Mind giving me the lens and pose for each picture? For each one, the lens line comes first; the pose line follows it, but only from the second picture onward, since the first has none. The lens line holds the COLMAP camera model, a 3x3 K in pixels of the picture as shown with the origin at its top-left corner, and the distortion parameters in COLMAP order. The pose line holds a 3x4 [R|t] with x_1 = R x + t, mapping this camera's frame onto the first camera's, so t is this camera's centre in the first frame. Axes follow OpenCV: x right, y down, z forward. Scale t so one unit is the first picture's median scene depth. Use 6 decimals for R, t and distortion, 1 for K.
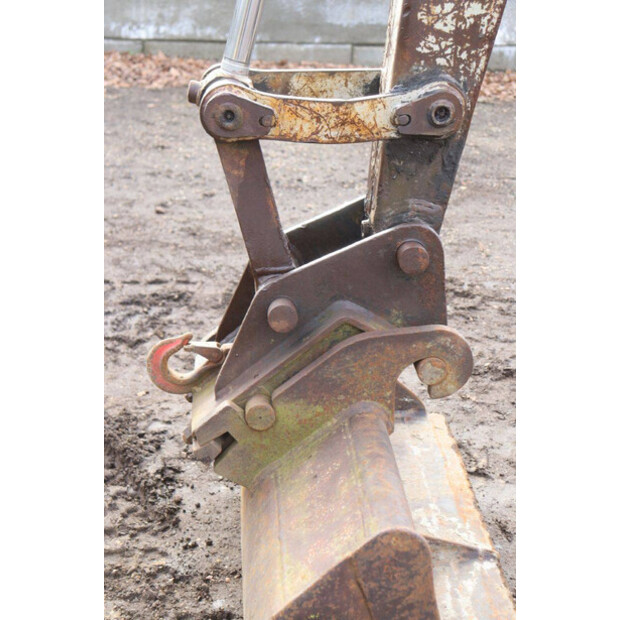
lens RADIAL K [[1050.2, 0, 310.0], [0, 1050.2, 310.0], [0, 0, 1]] dist [0.188769, 0.019184]
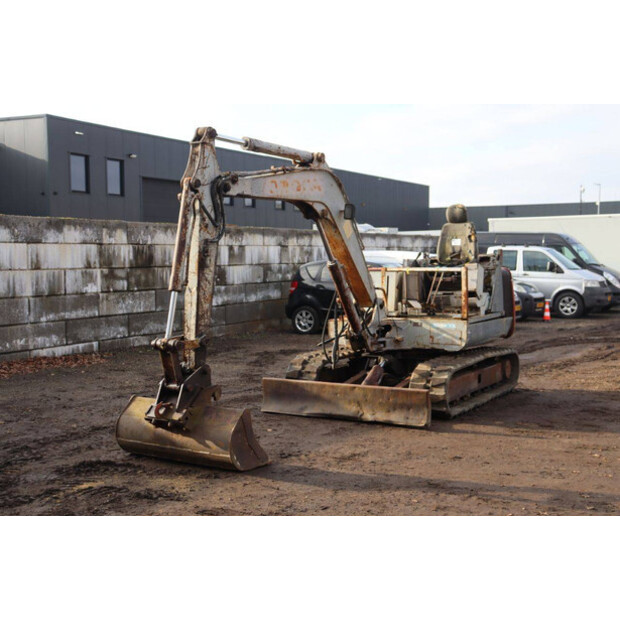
lens RADIAL K [[874.4, 0, 310.0], [0, 874.4, 310.0], [0, 0, 1]] dist [0.080051, 0.034752]
pose [[0.600887, -0.090794, 0.794161, -1.959173], [0.324508, 0.935679, -0.138560, 0.280222], [-0.730500, 0.340970, 0.591701, -1.258236]]
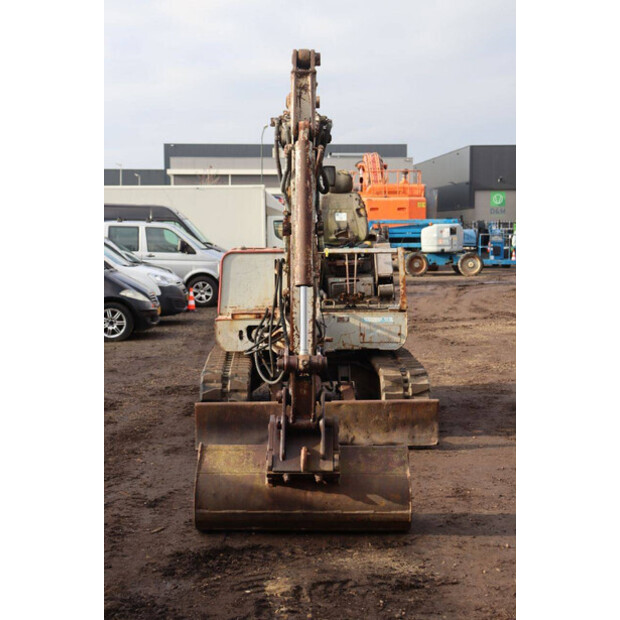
lens RADIAL K [[1050.2, 0, 310.0], [0, 1050.2, 310.0], [0, 0, 1]] dist [0.188769, 0.019184]
pose [[0.075552, -0.114633, 0.990531, -2.295336], [0.380238, 0.921623, 0.077656, -0.422983], [-0.921798, 0.370770, 0.113218, 0.420213]]
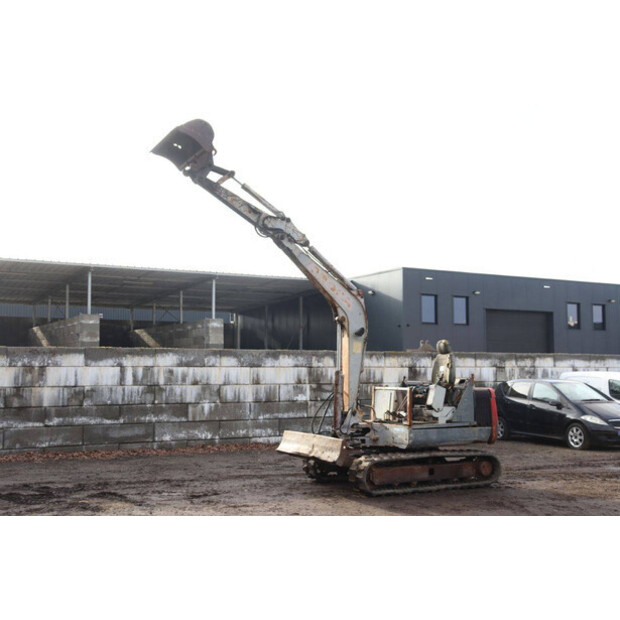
lens RADIAL K [[767.0, 0, 310.0], [0, 767.0, 310.0], [0, 0, 1]] dist [-0.026718, 0.290412]
pose [[0.935093, -0.010215, 0.354255, -0.674122], [0.165207, 0.896899, -0.410217, 1.180382], [-0.313541, 0.442117, 0.840372, -3.470145]]
